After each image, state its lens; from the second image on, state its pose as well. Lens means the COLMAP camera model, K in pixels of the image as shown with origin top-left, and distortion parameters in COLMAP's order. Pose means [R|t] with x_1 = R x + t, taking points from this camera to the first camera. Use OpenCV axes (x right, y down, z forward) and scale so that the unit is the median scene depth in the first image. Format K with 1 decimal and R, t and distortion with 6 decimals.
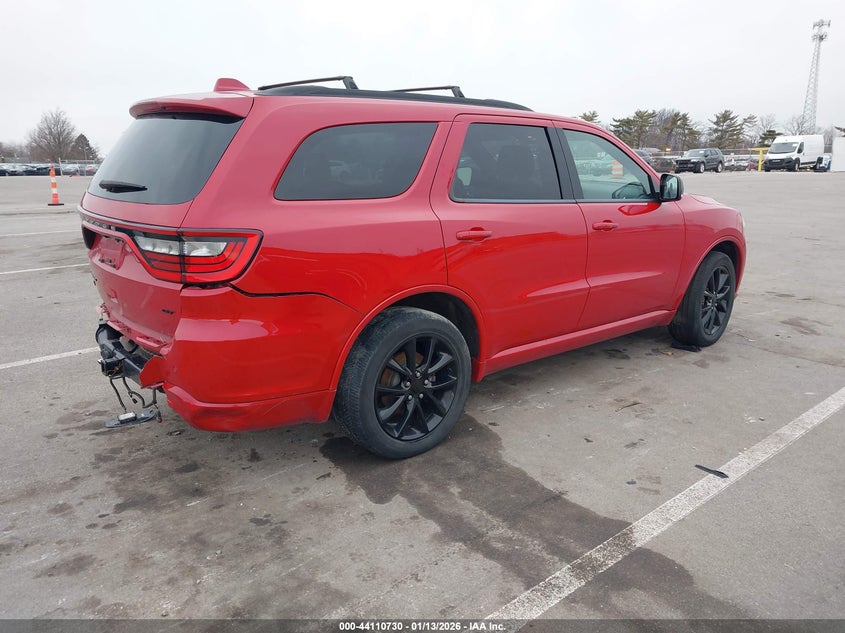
lens RADIAL K [[656.1, 0, 422.5], [0, 656.1, 316.5], [0, 0, 1]] dist [0.064160, -0.001847]
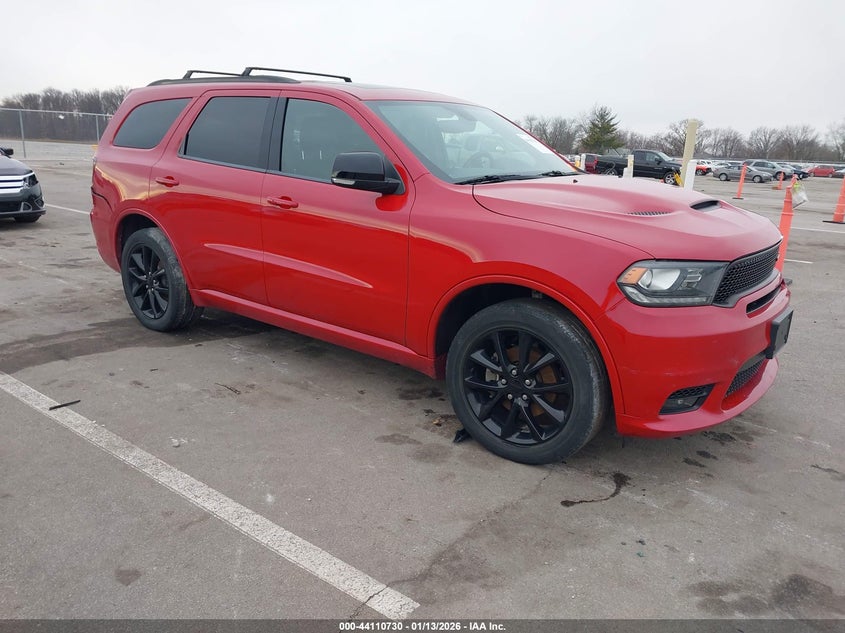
lens RADIAL K [[656.1, 0, 422.5], [0, 656.1, 316.5], [0, 0, 1]] dist [0.064160, -0.001847]
pose [[0.141296, 0.230787, -0.962690, 1.504446], [-0.253451, 0.948470, 0.190179, -0.253002], [0.956973, 0.217123, 0.192508, 1.296304]]
